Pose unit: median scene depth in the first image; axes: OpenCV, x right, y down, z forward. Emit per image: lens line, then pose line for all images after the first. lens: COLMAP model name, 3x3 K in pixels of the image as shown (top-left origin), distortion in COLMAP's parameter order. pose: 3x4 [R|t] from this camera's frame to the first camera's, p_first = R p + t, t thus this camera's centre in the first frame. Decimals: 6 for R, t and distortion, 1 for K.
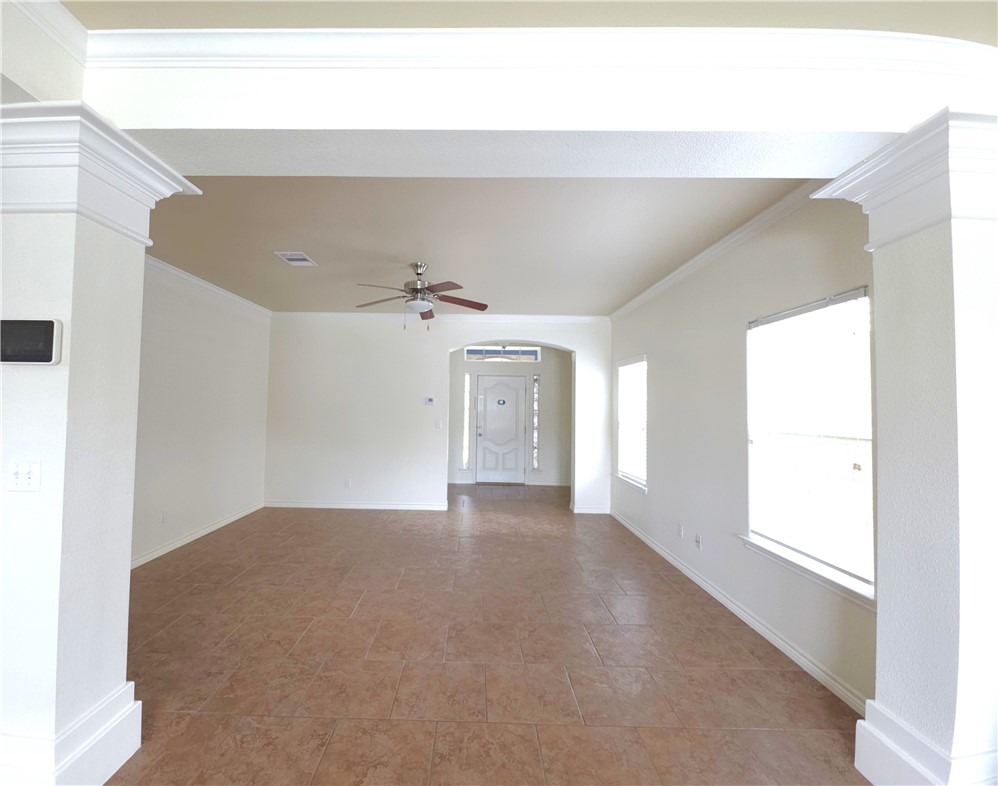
lens RADIAL K [[416.8, 0, 466.1], [0, 416.8, 392.3], [0, 0, 1]] dist [0.000094, 0.000013]
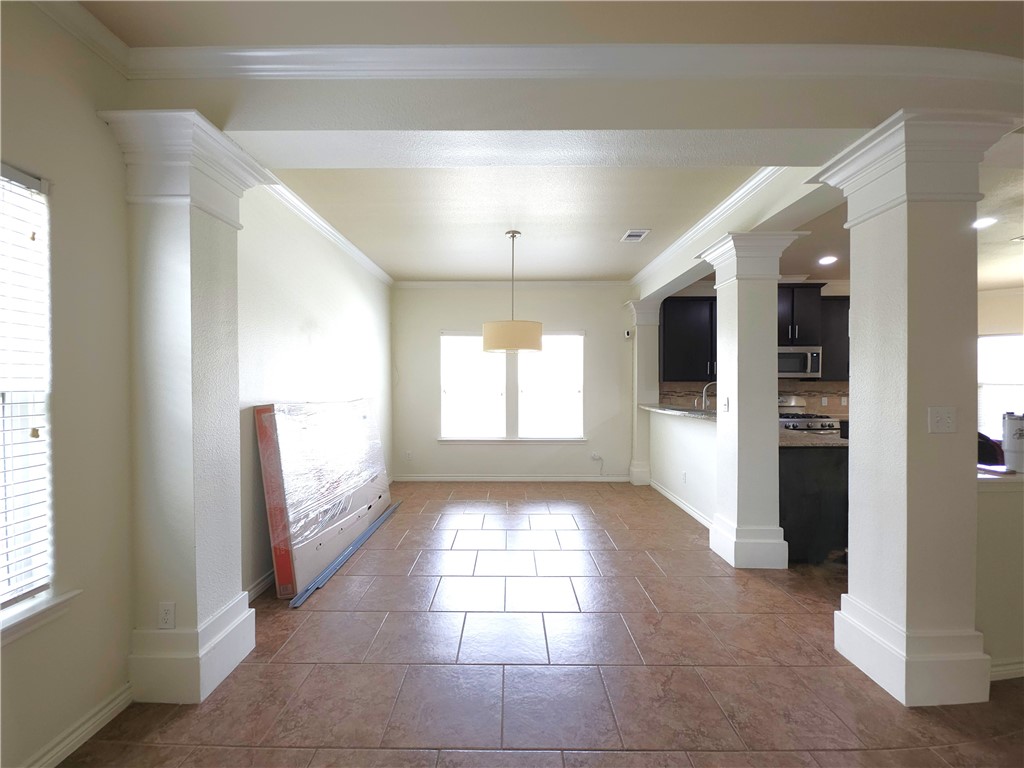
lens RADIAL K [[405.6, 0, 506.4], [0, 405.6, 385.3], [0, 0, 1]] dist [0.001189, -0.003410]
pose [[-0.999829, -0.012710, -0.013447, 0.117397], [-0.012297, 0.999464, -0.030348, 0.078232], [0.013826, -0.030177, -0.999449, 1.200795]]
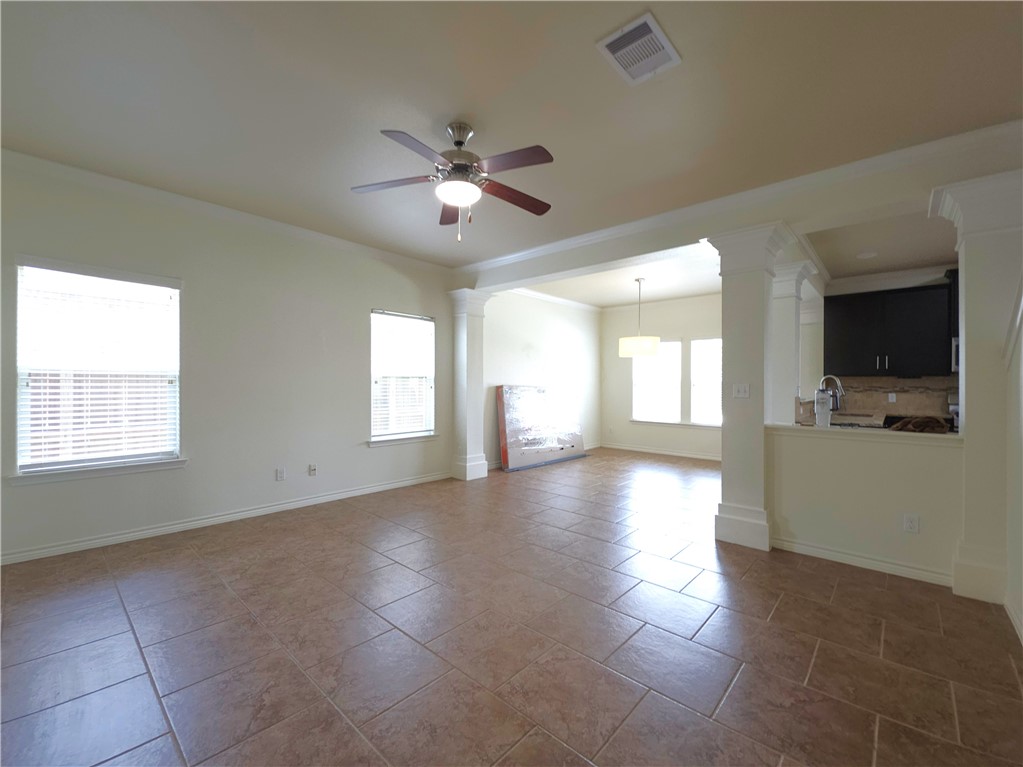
lens RADIAL K [[427.9, 0, 503.8], [0, 427.9, 384.7], [0, 0, 1]] dist [0.000007, -0.000181]
pose [[-0.748481, -0.021529, 0.662807, -0.816676], [-0.042406, 0.998981, -0.015439, 0.130693], [-0.661799, -0.039663, -0.748631, 1.911768]]
